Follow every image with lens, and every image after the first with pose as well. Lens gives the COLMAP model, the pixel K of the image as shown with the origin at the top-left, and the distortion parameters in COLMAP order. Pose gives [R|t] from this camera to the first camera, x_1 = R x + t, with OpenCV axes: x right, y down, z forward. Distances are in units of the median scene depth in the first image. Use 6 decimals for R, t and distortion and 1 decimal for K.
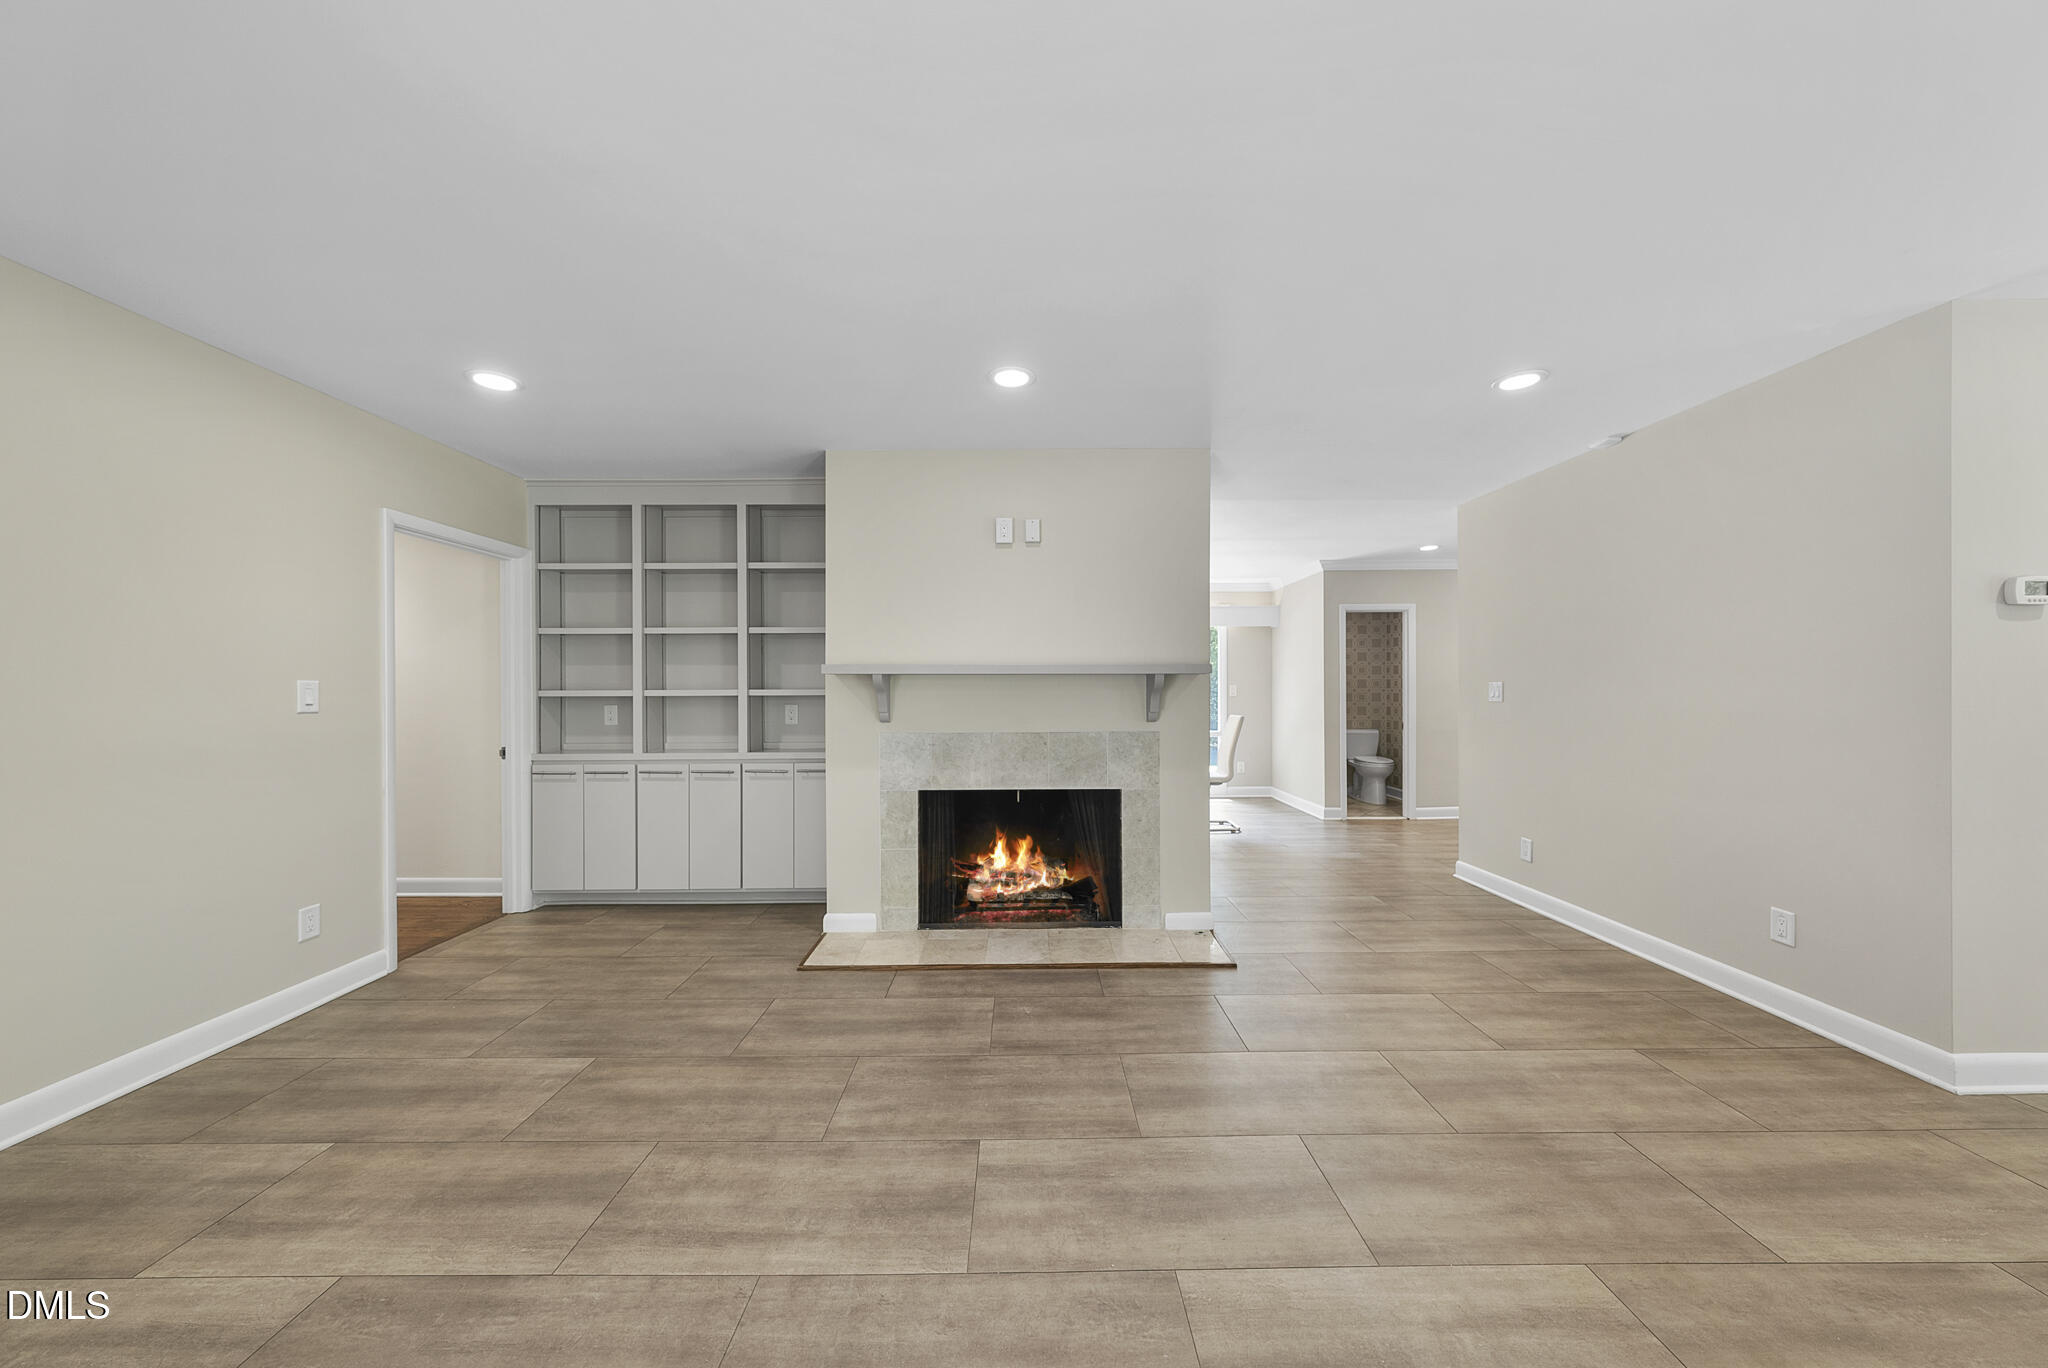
lens RADIAL K [[700.2, 0, 1027.9], [0, 700.2, 687.6], [0, 0, 1]] dist [-0.000365, 0.000037]
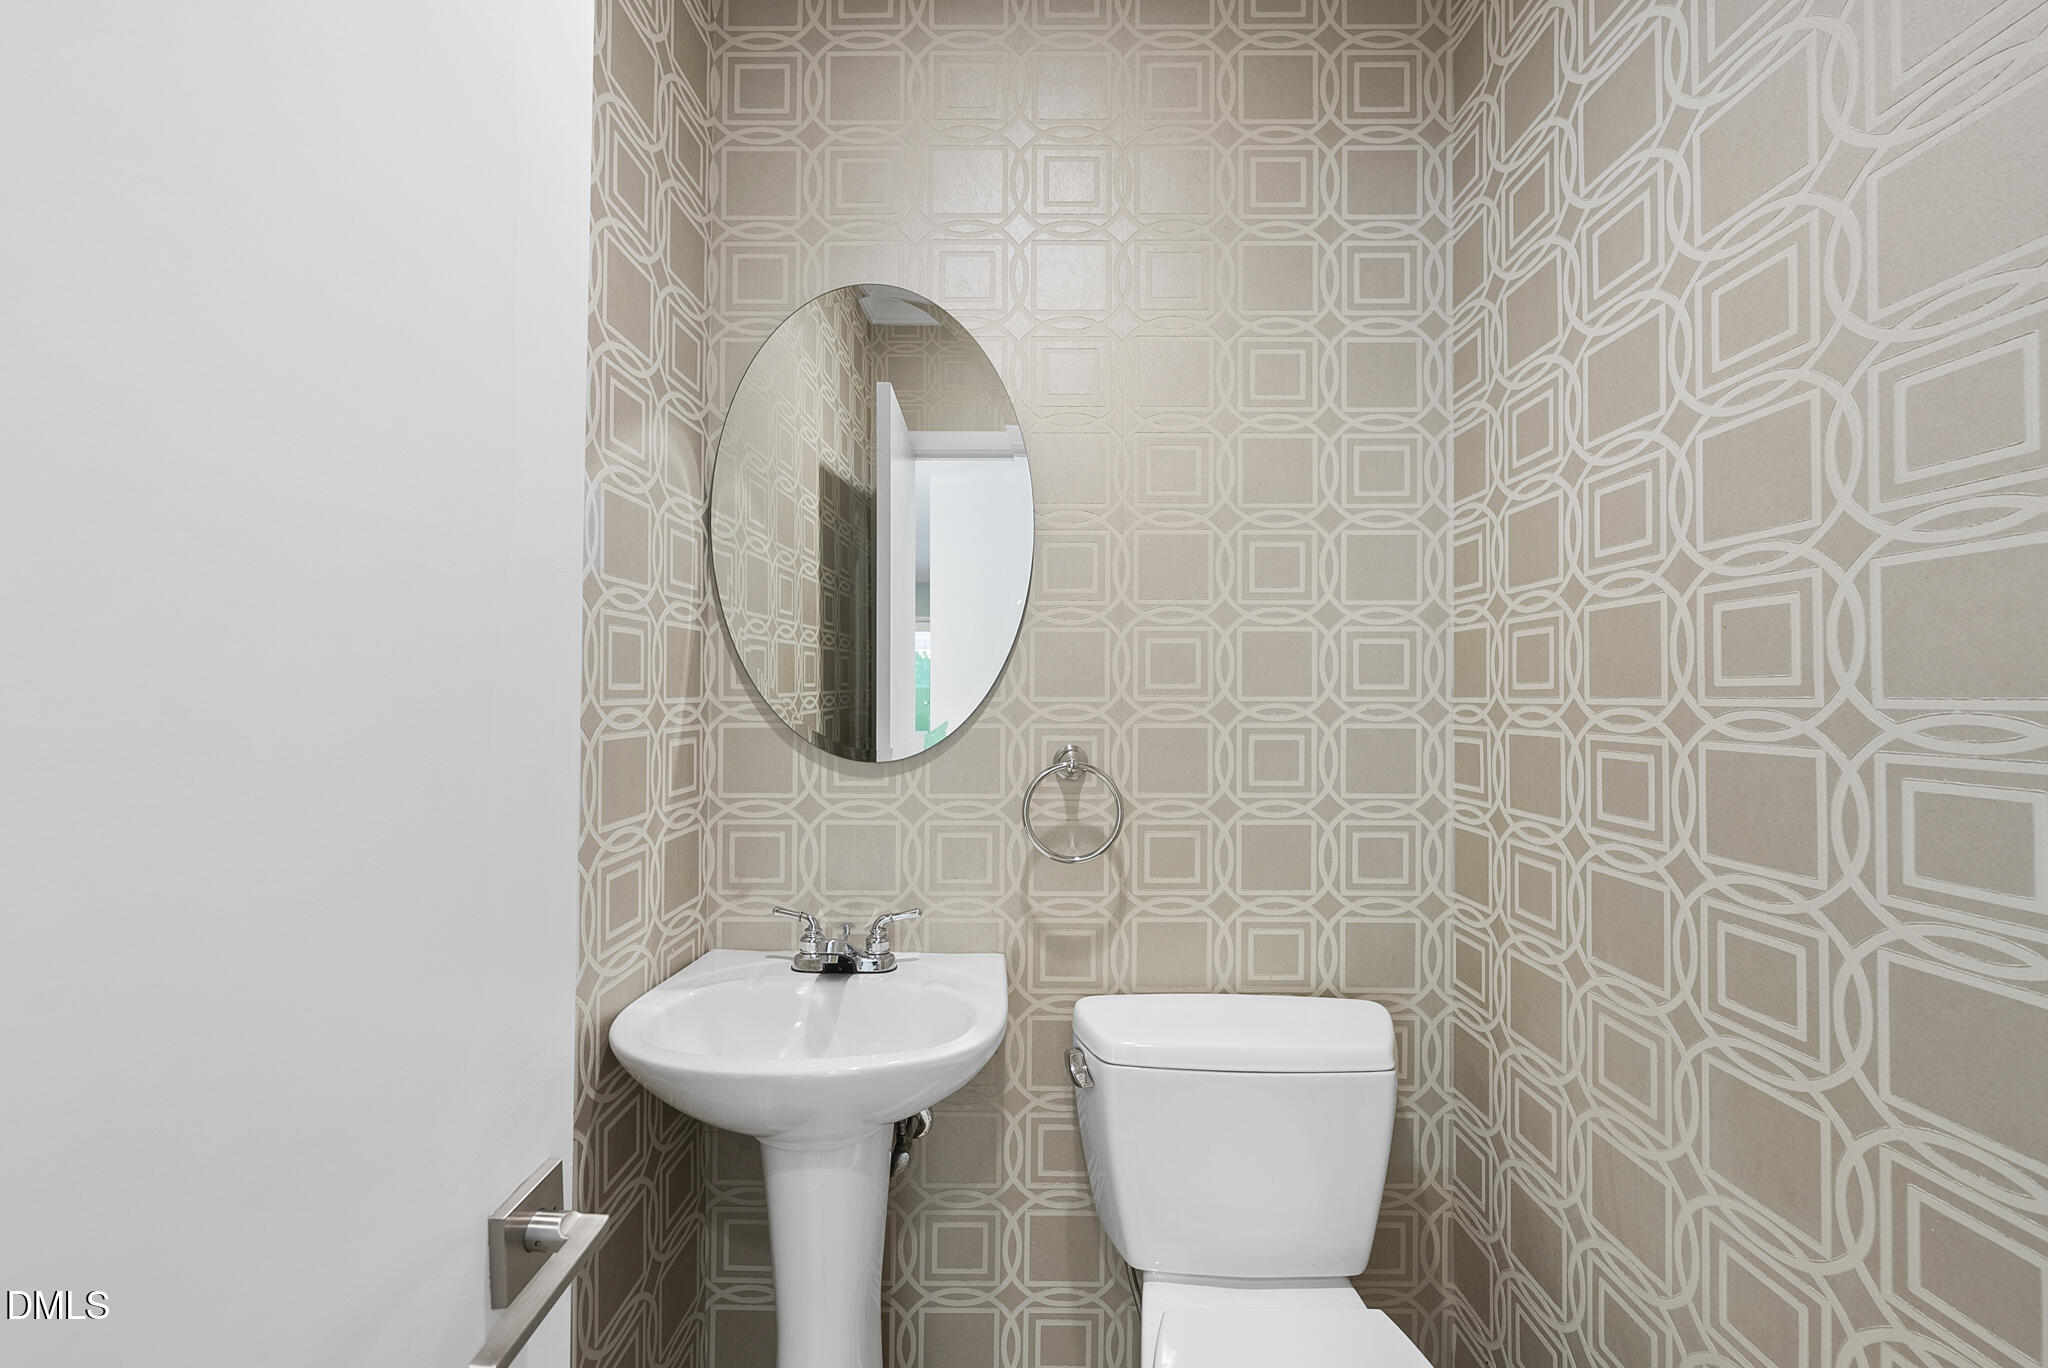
lens RADIAL K [[774.3, 0, 1029.9], [0, 774.3, 704.0], [0, 0, 1]] dist [0.000069, -0.010352]
pose [[0.999847, 0.003279, -0.017179, 0.430816], [-0.003395, 0.999972, -0.006726, 0.003589], [0.017156, 0.006783, 0.999830, 0.845645]]
